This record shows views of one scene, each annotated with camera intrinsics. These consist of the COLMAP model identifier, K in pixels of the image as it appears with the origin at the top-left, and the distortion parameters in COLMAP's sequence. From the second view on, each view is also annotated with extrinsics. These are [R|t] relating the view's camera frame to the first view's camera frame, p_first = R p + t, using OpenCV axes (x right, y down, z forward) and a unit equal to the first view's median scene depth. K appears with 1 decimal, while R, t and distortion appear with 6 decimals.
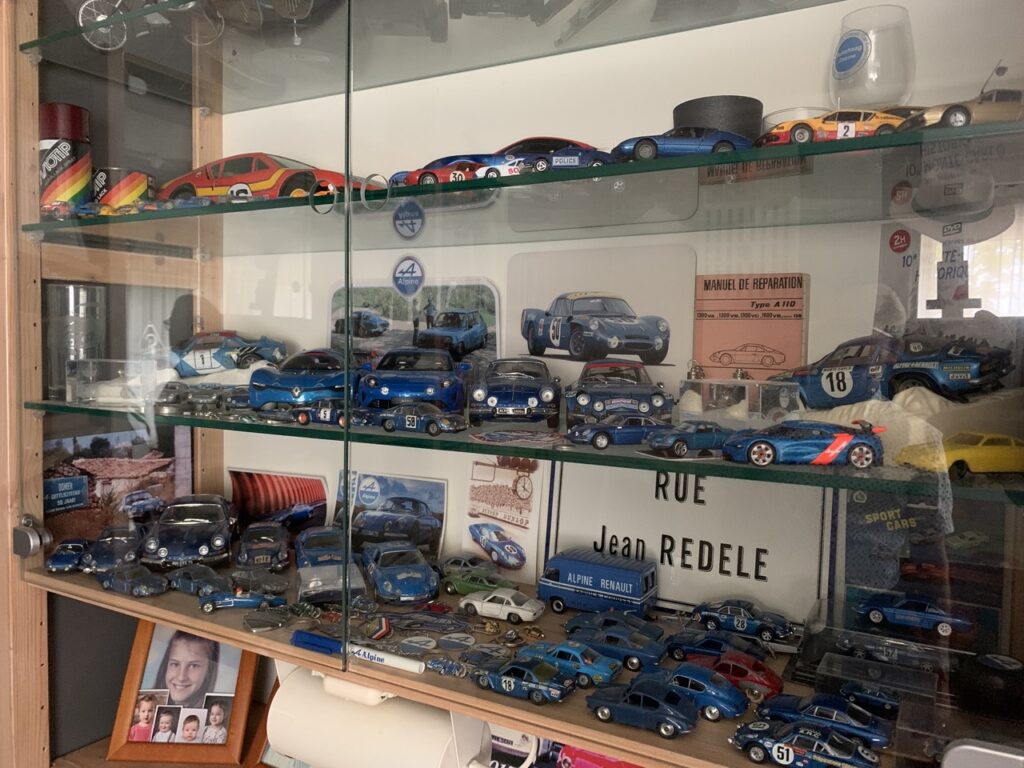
lens RADIAL K [[792.5, 0, 512.0], [0, 792.5, 384.0], [0, 0, 1]] dist [-0.002661, -0.002027]
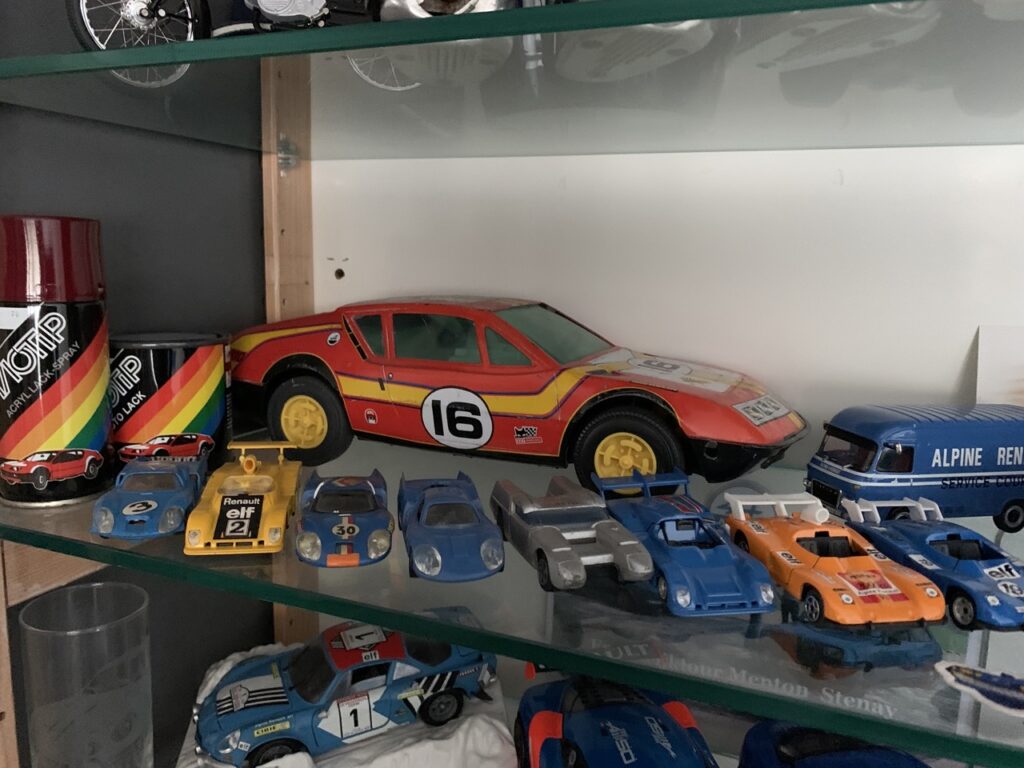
lens RADIAL K [[792.5, 0, 512.0], [0, 792.5, 384.0], [0, 0, 1]] dist [-0.002661, -0.002027]
pose [[0.990564, -0.010786, 0.136627, -0.367358], [-0.003632, 0.994482, 0.104843, -0.298602], [-0.137004, -0.104350, 0.985059, 0.531294]]
